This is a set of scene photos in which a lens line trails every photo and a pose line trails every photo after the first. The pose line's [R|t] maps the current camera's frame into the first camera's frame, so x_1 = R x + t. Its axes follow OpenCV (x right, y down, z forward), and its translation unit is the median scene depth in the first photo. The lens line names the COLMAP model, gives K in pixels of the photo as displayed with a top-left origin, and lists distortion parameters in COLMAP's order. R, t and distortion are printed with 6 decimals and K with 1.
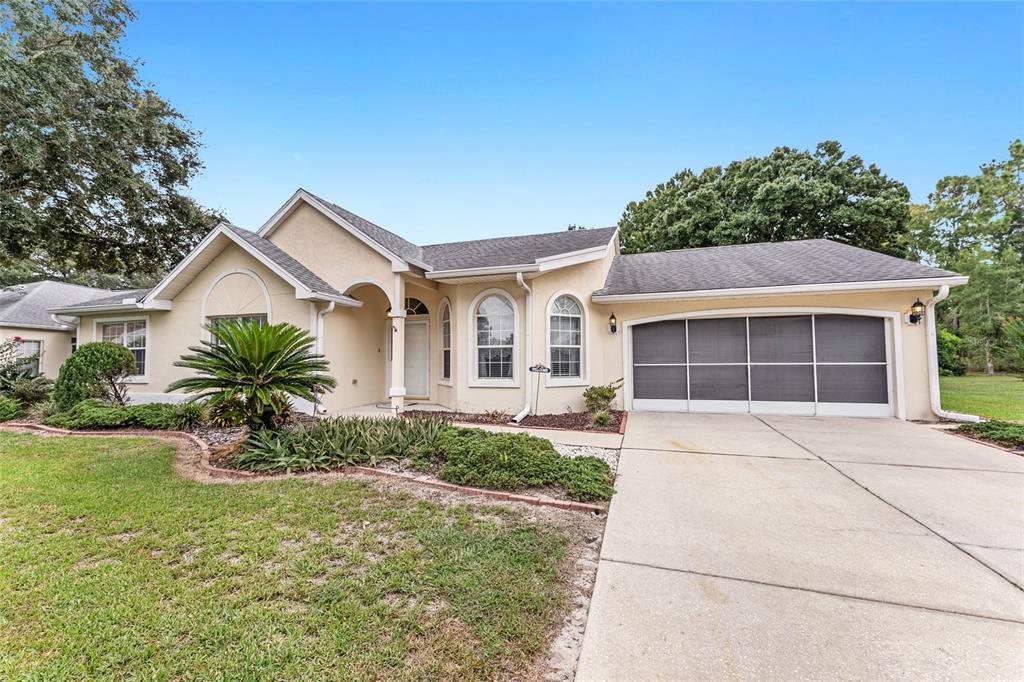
lens RADIAL K [[411.7, 0, 512.0], [0, 411.7, 341.0], [0, 0, 1]] dist [0.000352, -0.000201]
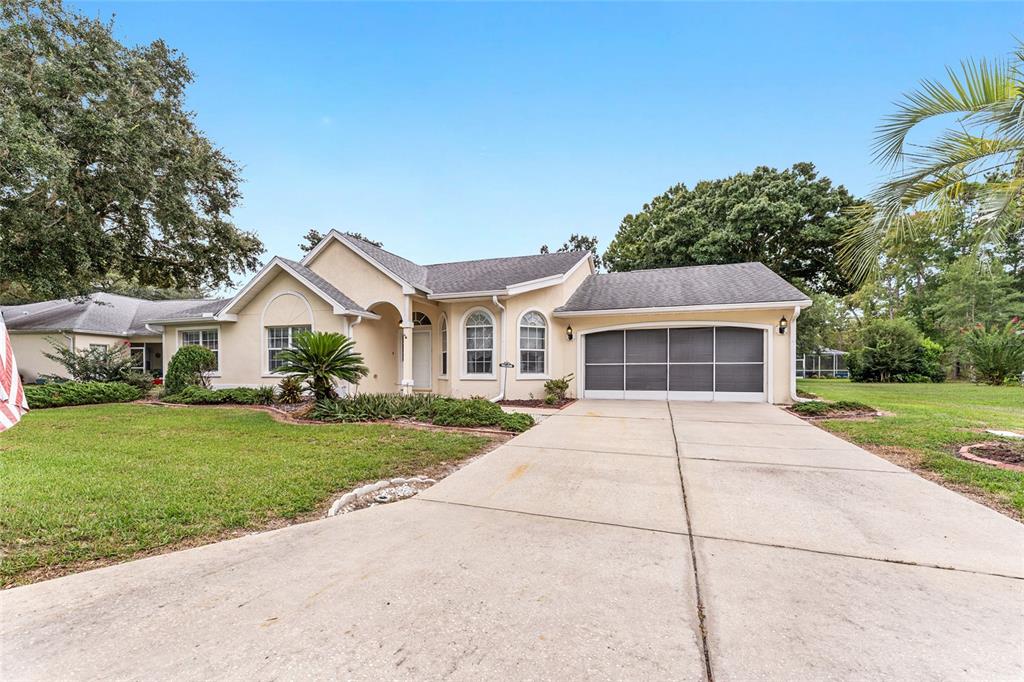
lens RADIAL K [[410.9, 0, 510.9], [0, 410.9, 367.8], [0, 0, 1]] dist [-0.000068, -0.000140]
pose [[0.999724, 0.005058, -0.022947, 0.087594], [-0.003954, 0.998846, 0.047871, 0.007089], [0.023163, -0.047767, 0.998590, -0.321304]]
